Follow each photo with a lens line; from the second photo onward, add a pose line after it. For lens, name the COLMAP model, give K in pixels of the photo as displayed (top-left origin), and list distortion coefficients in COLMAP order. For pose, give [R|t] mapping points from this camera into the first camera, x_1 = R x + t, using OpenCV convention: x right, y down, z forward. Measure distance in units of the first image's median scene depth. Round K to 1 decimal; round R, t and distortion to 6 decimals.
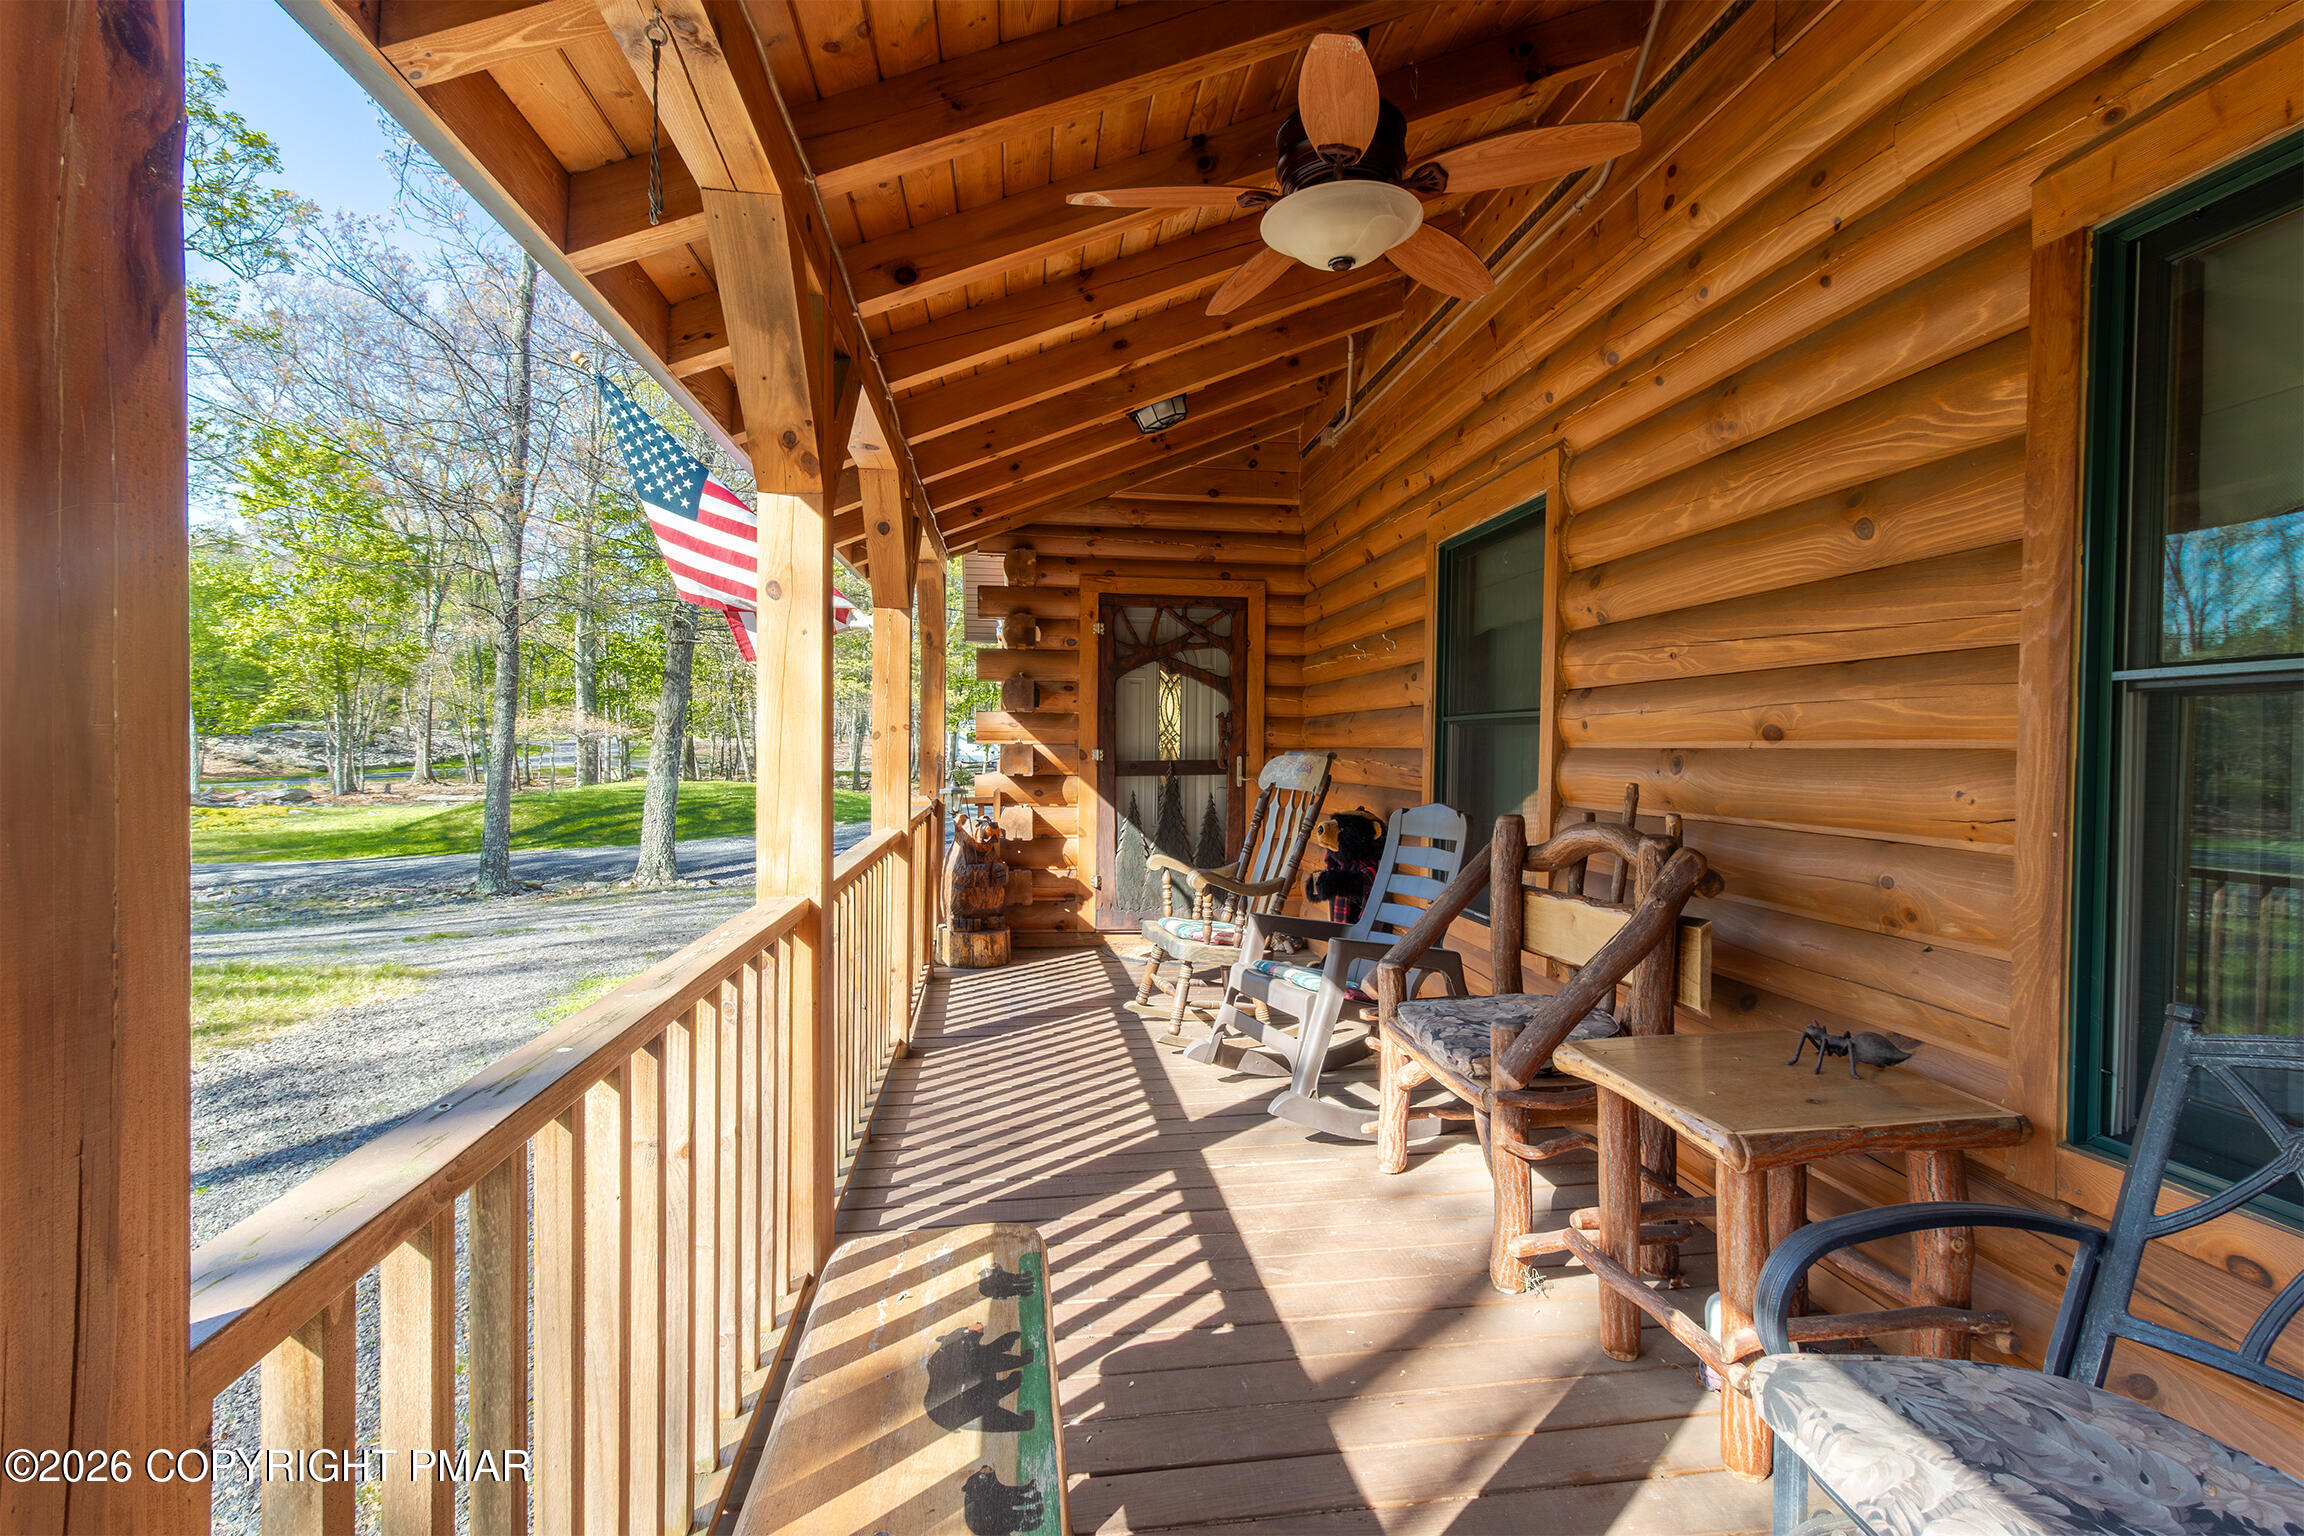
lens RADIAL K [[1071.0, 0, 1159.4], [0, 1071.0, 766.7], [0, 0, 1]] dist [0.005434, 0.001073]
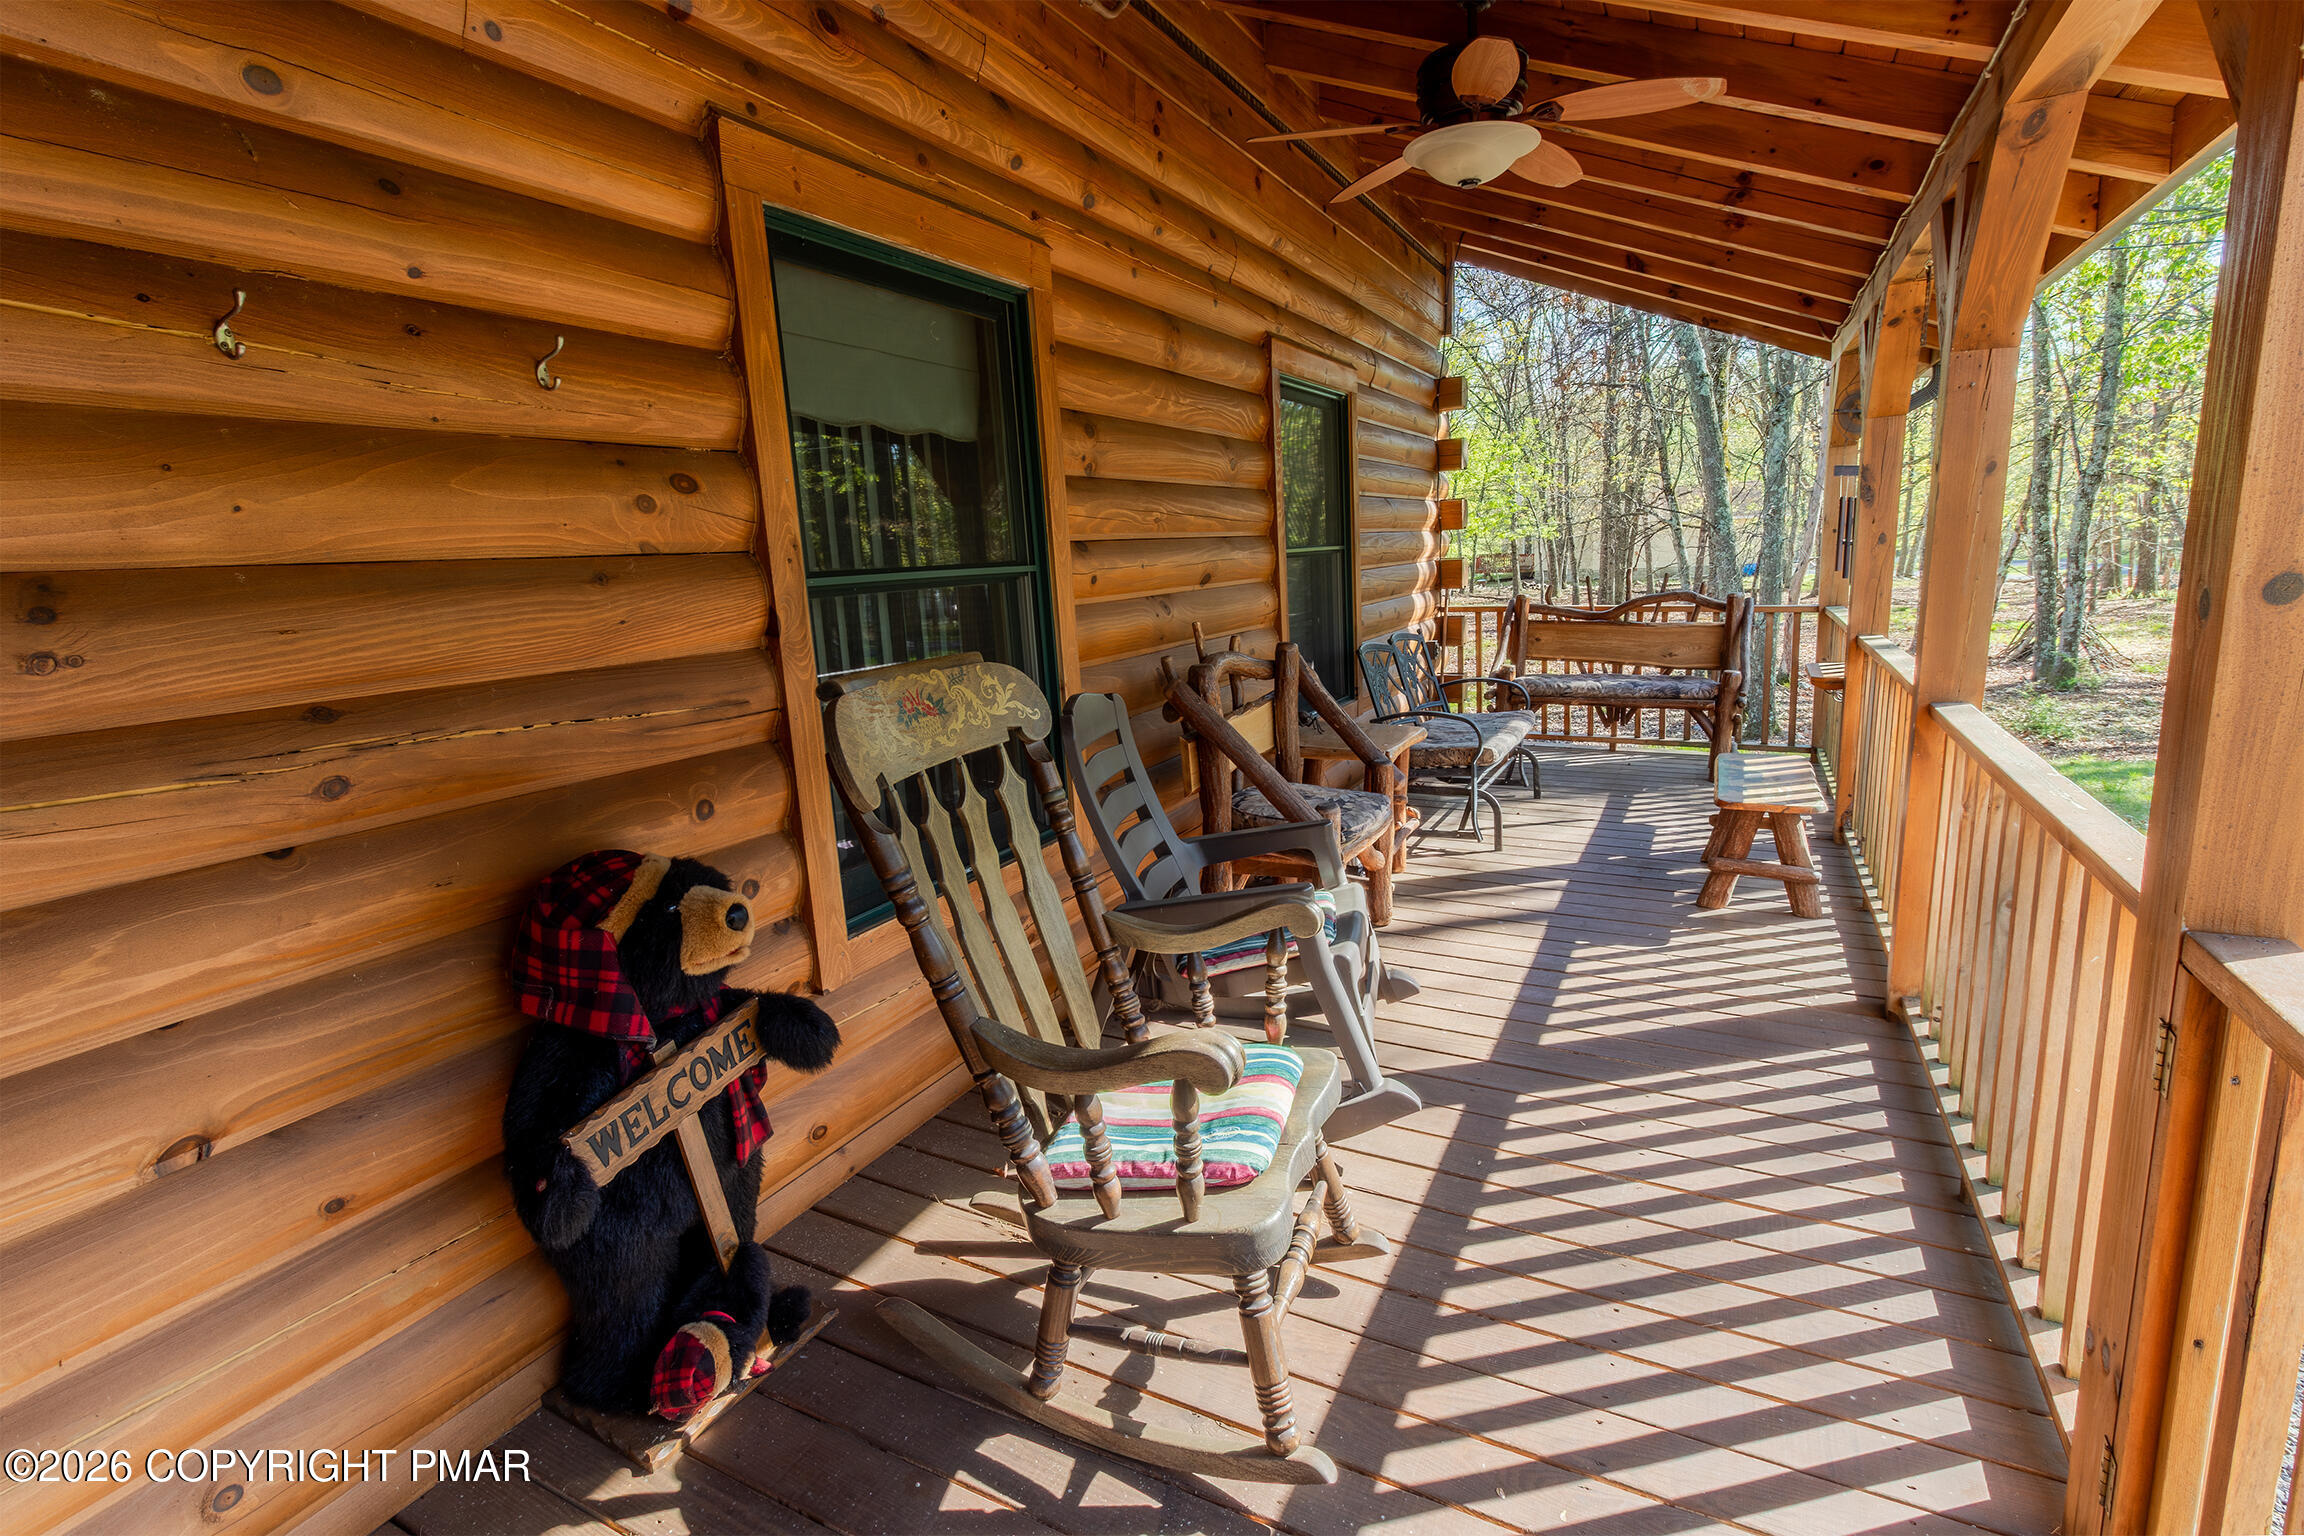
lens RADIAL K [[1080.3, 0, 1165.3], [0, 1080.3, 753.8], [0, 0, 1]] dist [0.004226, 0.000187]
pose [[-0.813026, -0.078586, 0.576899, -0.251497], [0.049204, 0.978031, 0.202572, -0.085051], [-0.580144, 0.193082, -0.791298, 1.888527]]
